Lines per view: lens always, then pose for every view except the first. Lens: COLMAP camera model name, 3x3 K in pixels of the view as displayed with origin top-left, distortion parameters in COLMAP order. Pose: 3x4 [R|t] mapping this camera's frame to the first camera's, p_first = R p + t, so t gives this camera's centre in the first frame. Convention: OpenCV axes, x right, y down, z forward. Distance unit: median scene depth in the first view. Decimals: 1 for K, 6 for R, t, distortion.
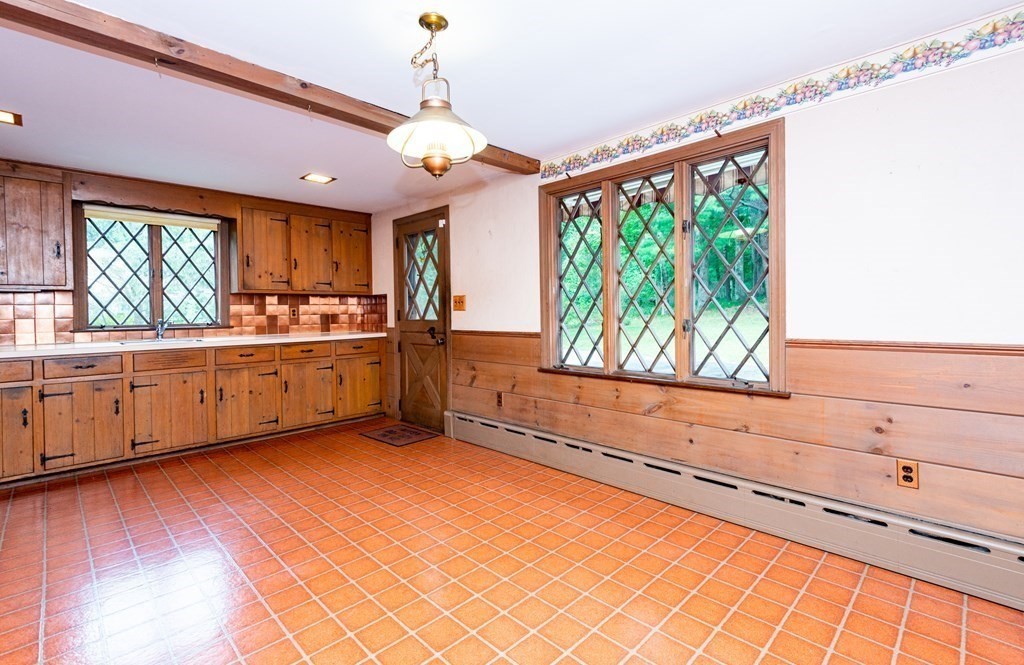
lens RADIAL K [[463.8, 0, 500.4], [0, 463.8, 319.3], [0, 0, 1]] dist [0.013903, -0.002170]
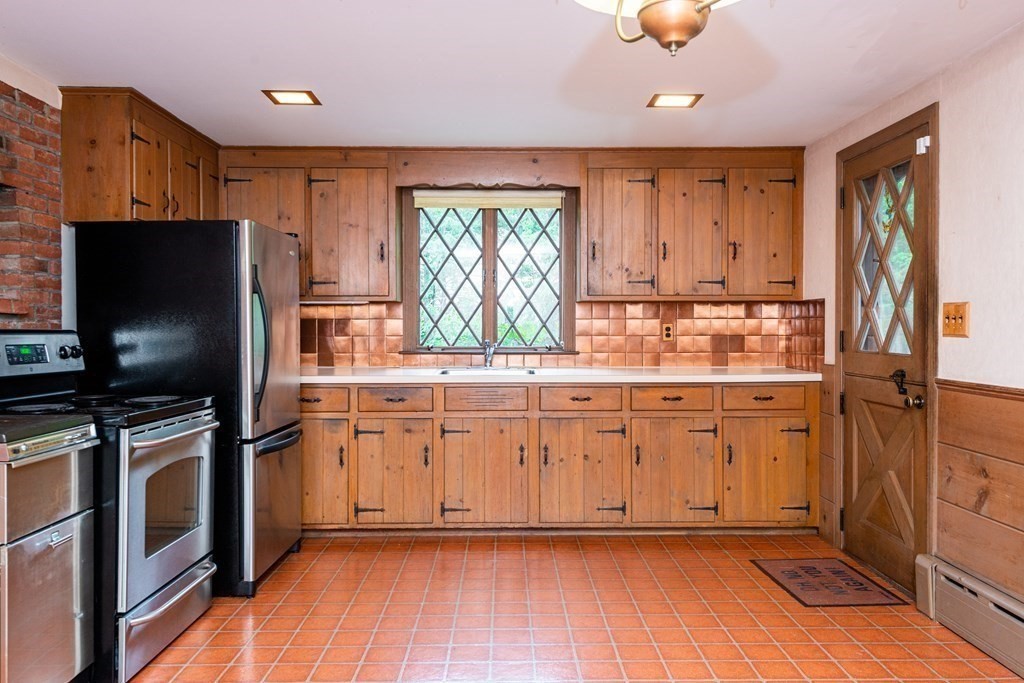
lens RADIAL K [[772.2, 0, 508.2], [0, 772.2, 336.9], [0, 0, 1]] dist [0.044011, -0.012317]
pose [[0.731870, 0.021425, -0.681107, 0.105639], [-0.019208, 0.999757, 0.010809, -0.017823], [0.681173, 0.005172, 0.732104, 0.154949]]
